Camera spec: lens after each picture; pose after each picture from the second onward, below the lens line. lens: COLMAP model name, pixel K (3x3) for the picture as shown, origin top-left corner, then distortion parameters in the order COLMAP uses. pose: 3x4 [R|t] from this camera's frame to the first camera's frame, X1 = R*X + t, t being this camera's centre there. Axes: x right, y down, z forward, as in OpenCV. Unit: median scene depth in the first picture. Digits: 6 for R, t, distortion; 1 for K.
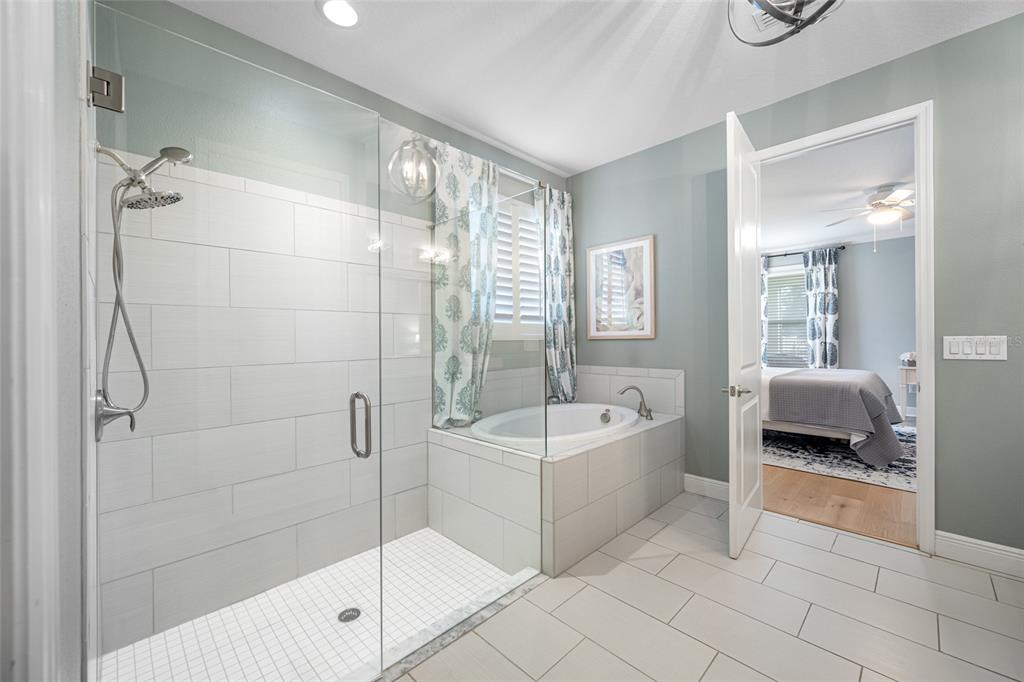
lens RADIAL K [[404.8, 0, 515.0], [0, 404.8, 342.0], [0, 0, 1]] dist [-0.000181, -0.000223]
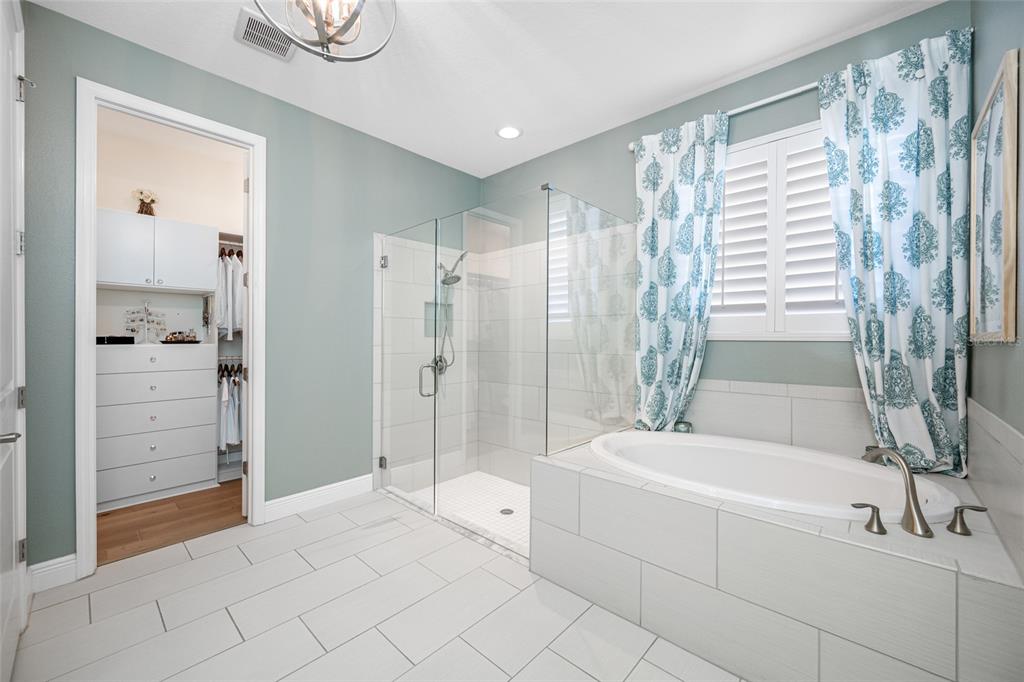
lens RADIAL K [[404.8, 0, 511.6], [0, 404.8, 339.3], [0, 0, 1]] dist [-0.000181, -0.000223]
pose [[0.043084, 0.014118, -0.998972, 0.625682], [-0.006356, 0.999884, 0.013856, -0.012373], [0.999051, 0.005753, 0.043169, 0.505604]]
